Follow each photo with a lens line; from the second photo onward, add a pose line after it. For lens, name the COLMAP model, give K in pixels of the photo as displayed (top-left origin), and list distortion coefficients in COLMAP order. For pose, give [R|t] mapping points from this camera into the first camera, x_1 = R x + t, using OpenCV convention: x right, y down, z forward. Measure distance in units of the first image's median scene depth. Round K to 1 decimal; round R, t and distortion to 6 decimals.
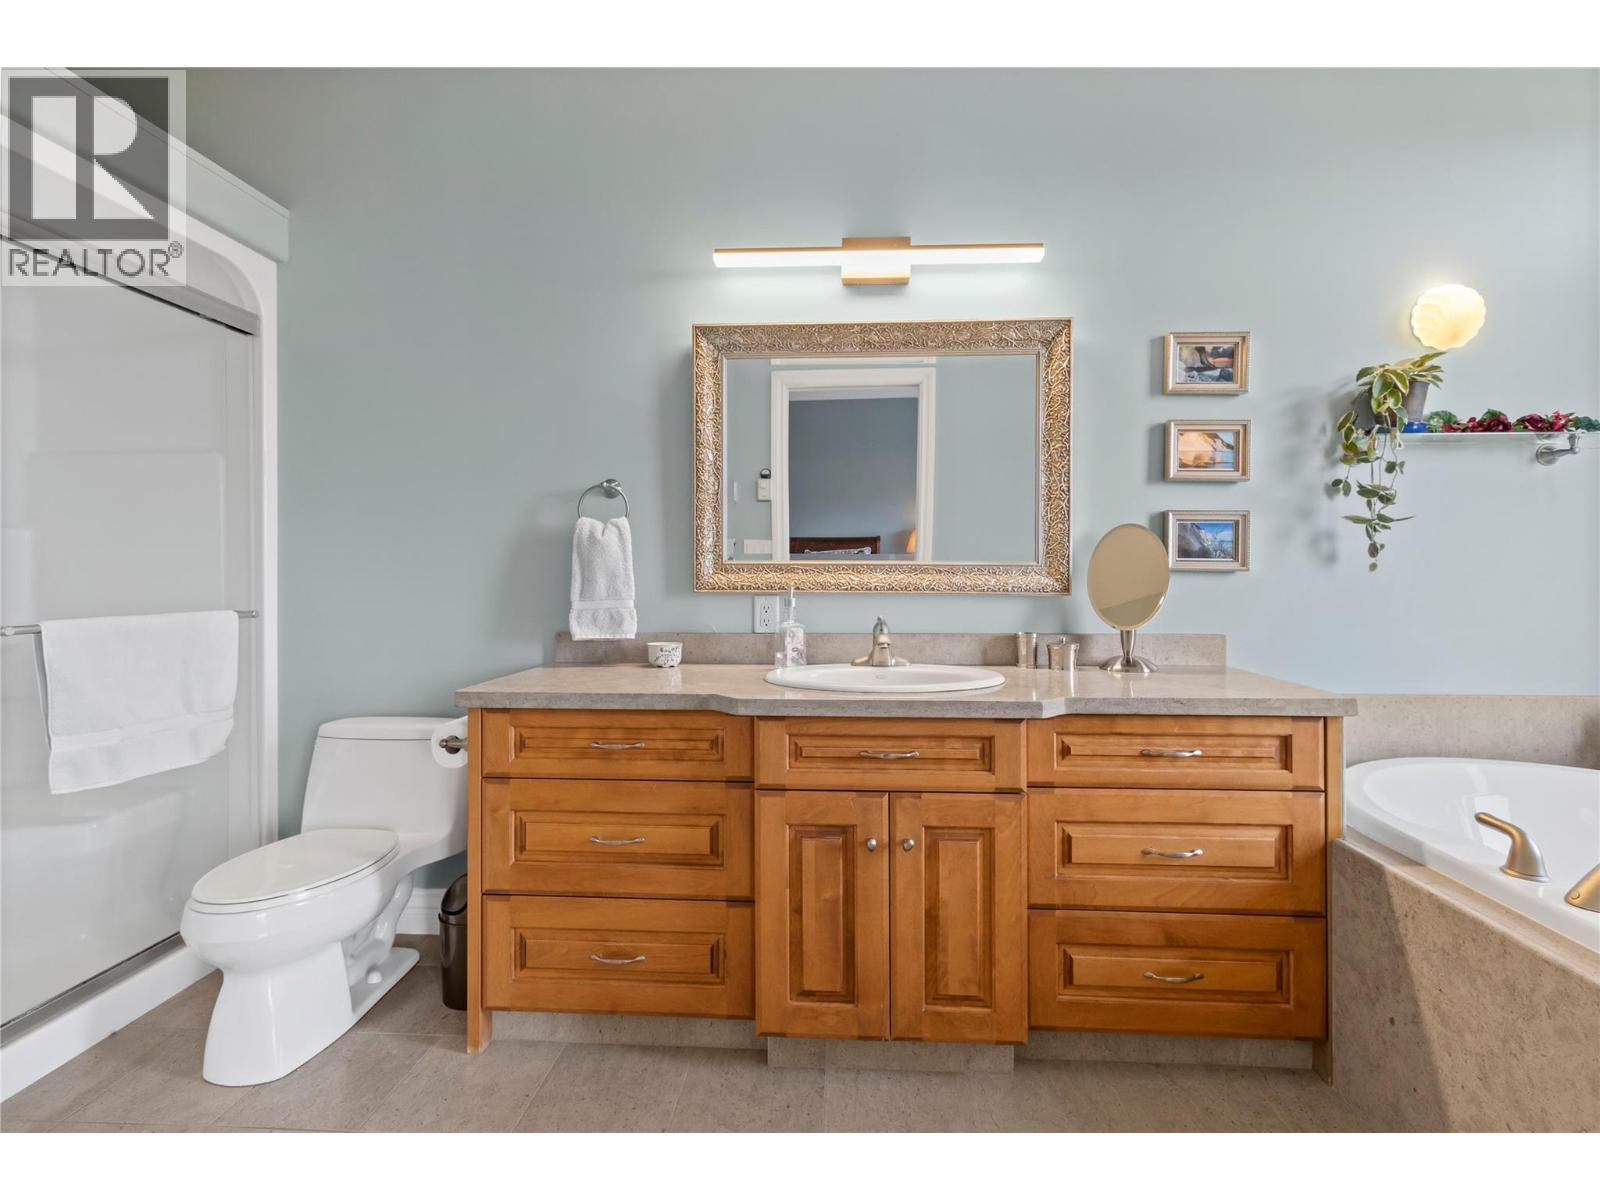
lens RADIAL K [[744.0, 0, 797.3], [0, 744.0, 569.0], [0, 0, 1]] dist [-0.001139, 0.001067]
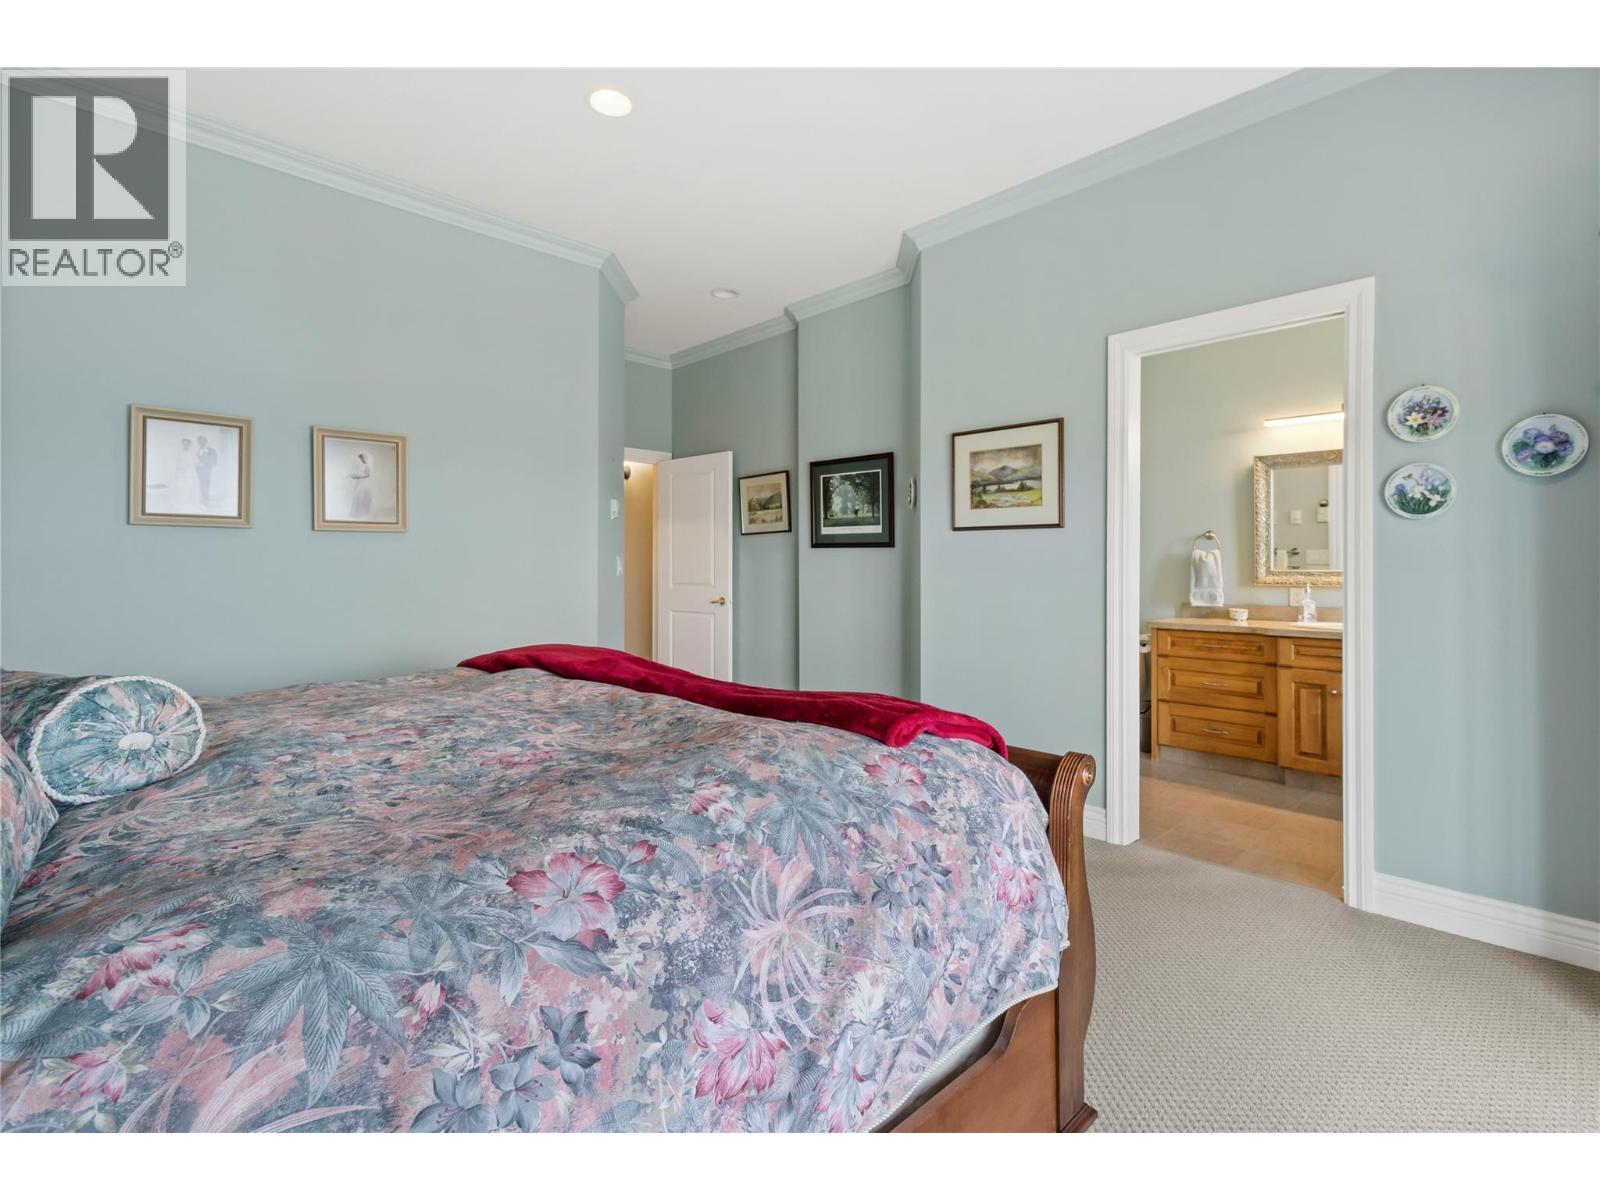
lens RADIAL K [[744.0, 0, 814.7], [0, 744.0, 570.0], [0, 0, 1]] dist [-0.001139, 0.001067]
pose [[0.751817, 0.000702, -0.659371, 0.316985], [0.009658, 0.999880, 0.012077, -0.049183], [0.659301, -0.015448, 0.751721, -1.411416]]
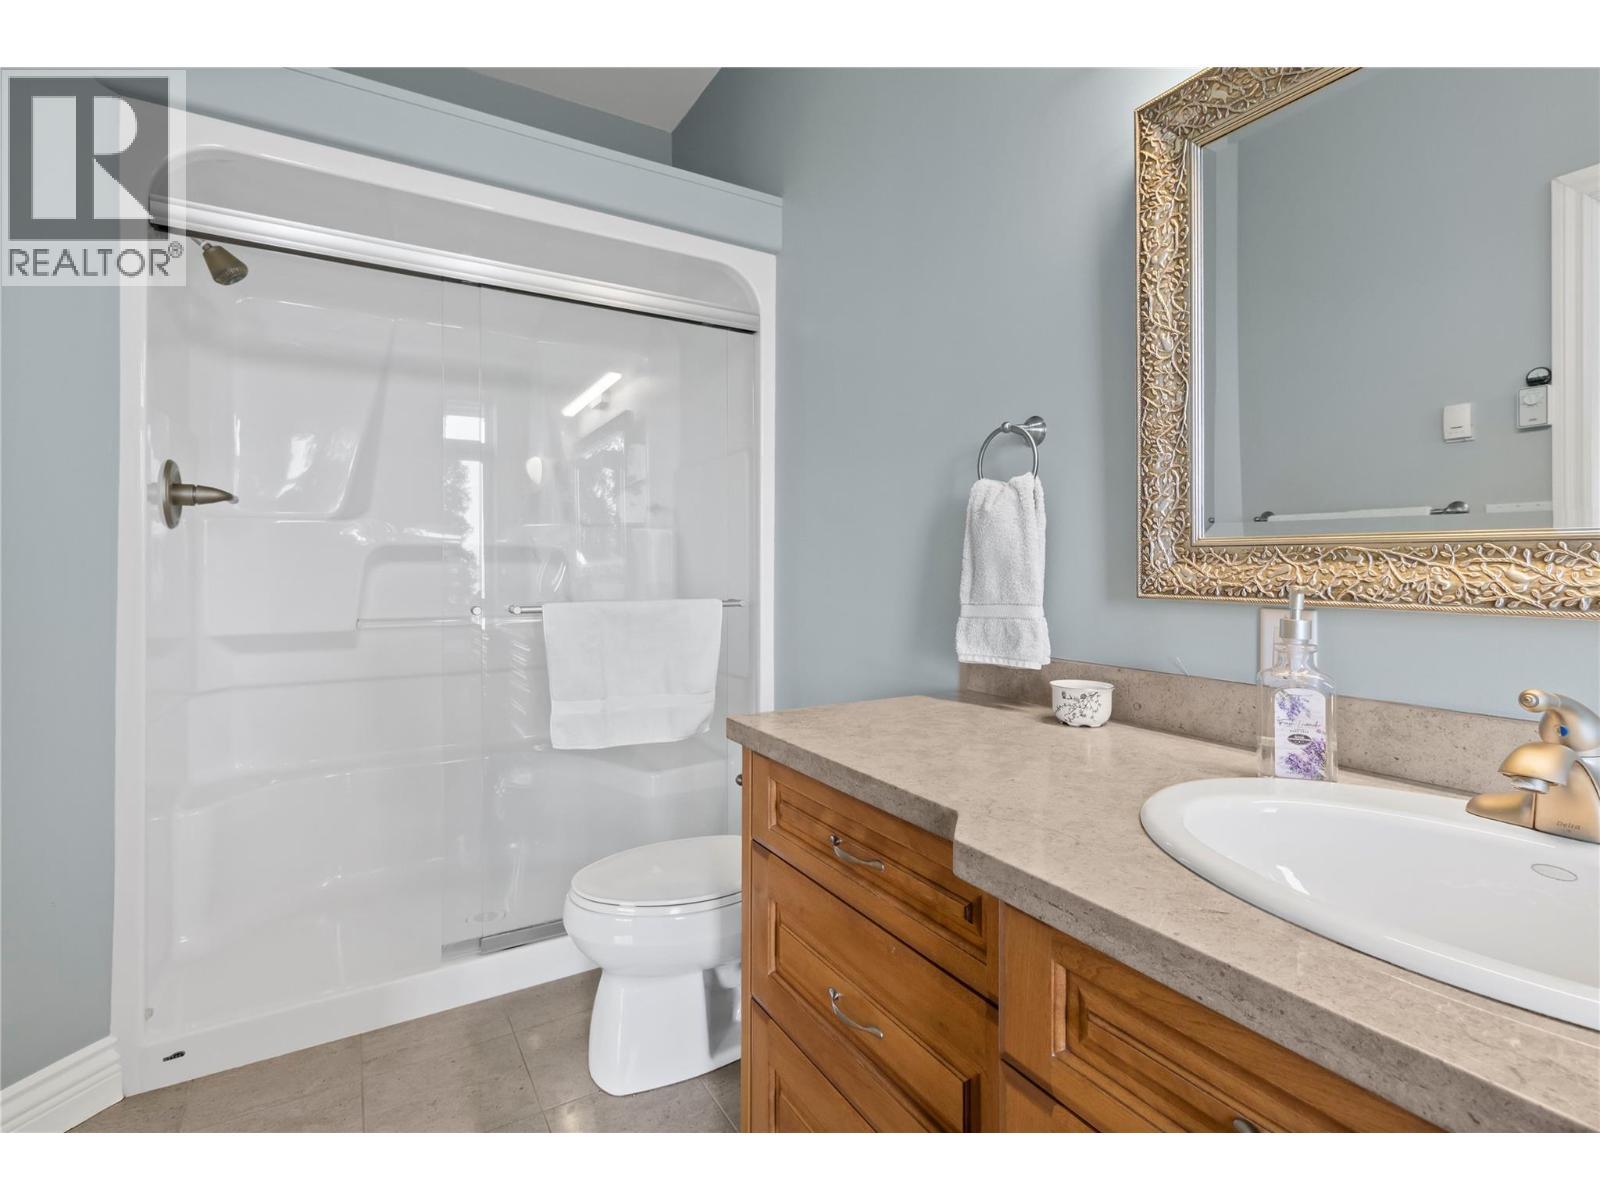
lens RADIAL K [[744.0, 0, 851.9], [0, 744.0, 569.8], [0, 0, 1]] dist [-0.001139, 0.001067]
pose [[0.590620, 0.005744, -0.806929, 0.188940], [0.007350, 0.999895, 0.012497, 0.002396], [0.806916, -0.013312, 0.590516, 0.523871]]
